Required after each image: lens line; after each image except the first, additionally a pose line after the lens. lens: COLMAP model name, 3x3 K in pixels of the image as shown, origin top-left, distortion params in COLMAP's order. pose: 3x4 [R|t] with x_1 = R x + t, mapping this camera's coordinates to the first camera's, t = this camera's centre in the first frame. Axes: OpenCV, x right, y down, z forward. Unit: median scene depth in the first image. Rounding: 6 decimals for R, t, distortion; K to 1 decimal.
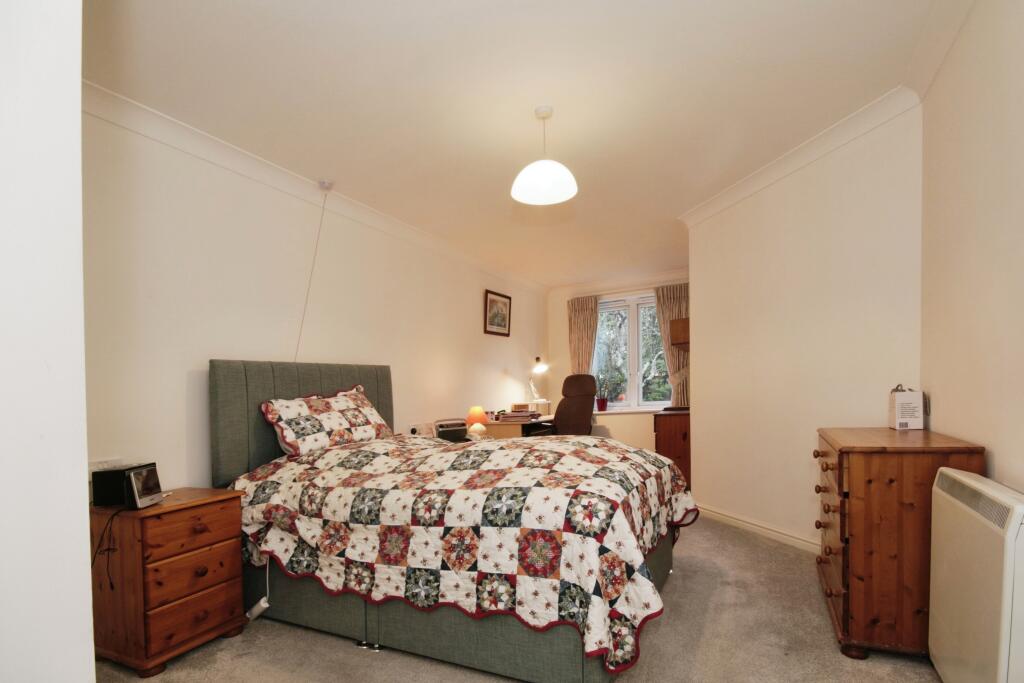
lens RADIAL K [[490.6, 0, 516.5], [0, 490.6, 406.4], [0, 0, 1]] dist [-0.001634, -0.000172]
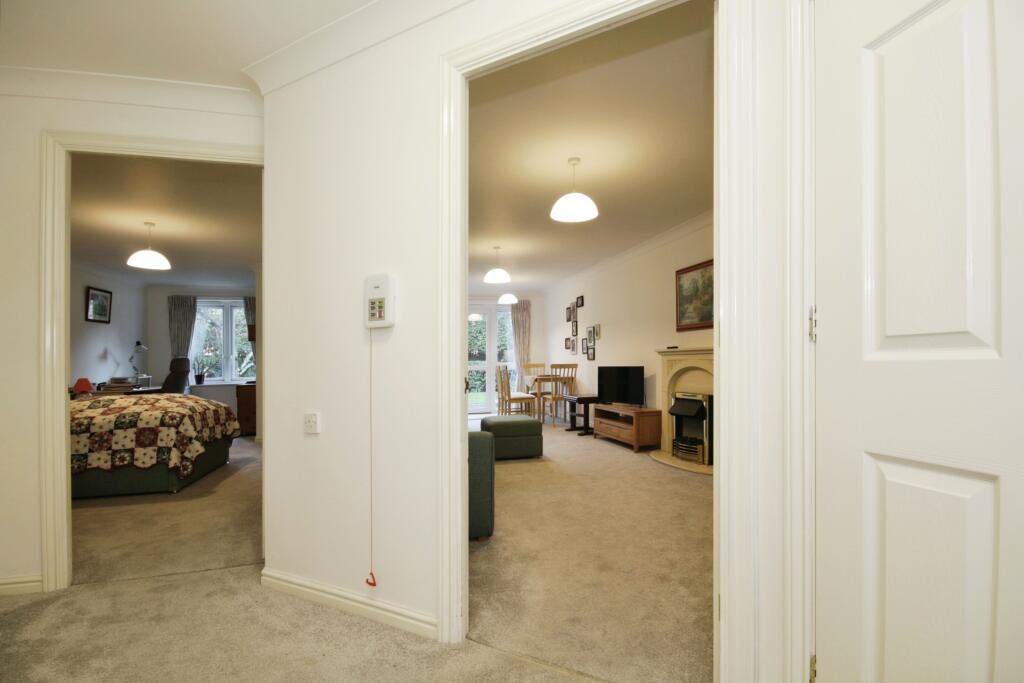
lens RADIAL K [[484.1, 0, 506.5], [0, 484.1, 376.1], [0, 0, 1]] dist [-0.001459, -0.000238]
pose [[0.759819, 0.009399, 0.650067, -0.140213], [0.003492, 0.999822, -0.018537, 0.046516], [-0.650126, 0.016355, 0.759651, -1.734559]]
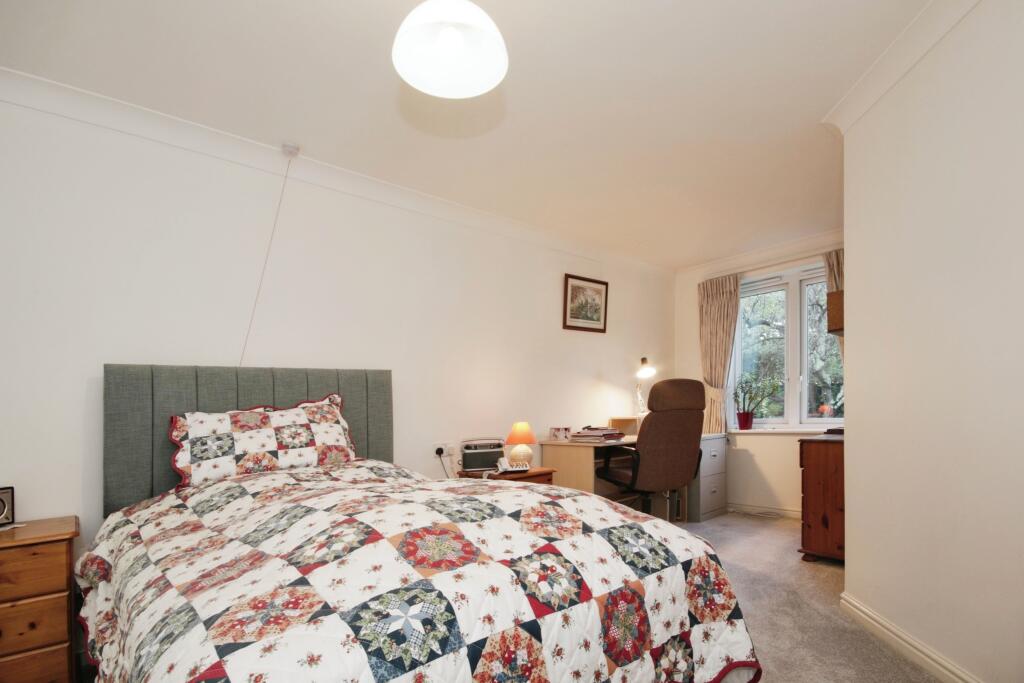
lens RADIAL K [[490.6, 0, 516.5], [0, 490.6, 406.4], [0, 0, 1]] dist [-0.001634, -0.000172]
pose [[0.927256, 0.011313, -0.374258, 0.458985], [-0.017288, 0.999771, -0.012612, -0.034478], [0.374029, 0.018165, 0.927239, 0.667687]]
